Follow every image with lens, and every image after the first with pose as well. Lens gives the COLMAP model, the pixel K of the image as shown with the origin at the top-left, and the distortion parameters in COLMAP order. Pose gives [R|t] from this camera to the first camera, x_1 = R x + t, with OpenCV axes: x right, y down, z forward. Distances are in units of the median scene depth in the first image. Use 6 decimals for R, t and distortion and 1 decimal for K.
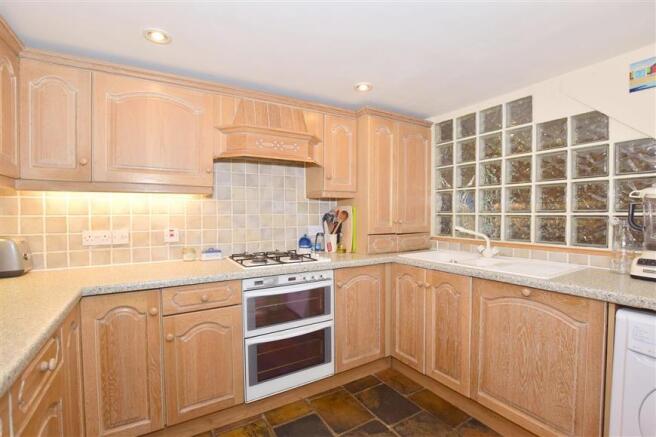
lens RADIAL K [[300.4, 0, 327.3], [0, 300.4, 221.1], [0, 0, 1]] dist [-0.004584, -0.000893]
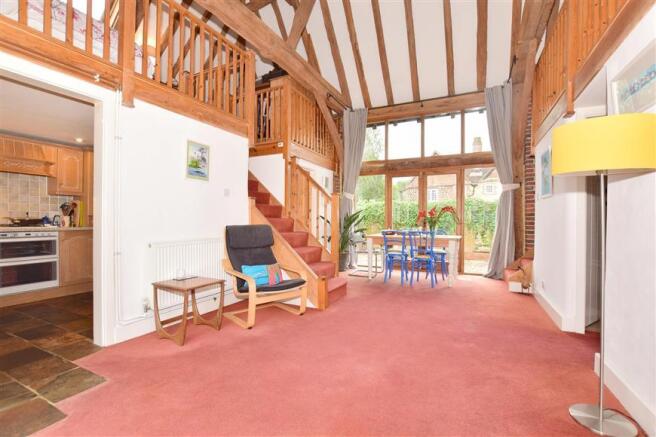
lens RADIAL K [[300.4, 0, 321.7], [0, 300.4, 216.1], [0, 0, 1]] dist [-0.004584, -0.000893]
pose [[0.846723, 0.011396, 0.531912, 0.406330], [-0.000283, 0.999780, -0.020970, 0.094651], [-0.532034, 0.017605, 0.846540, -1.462389]]
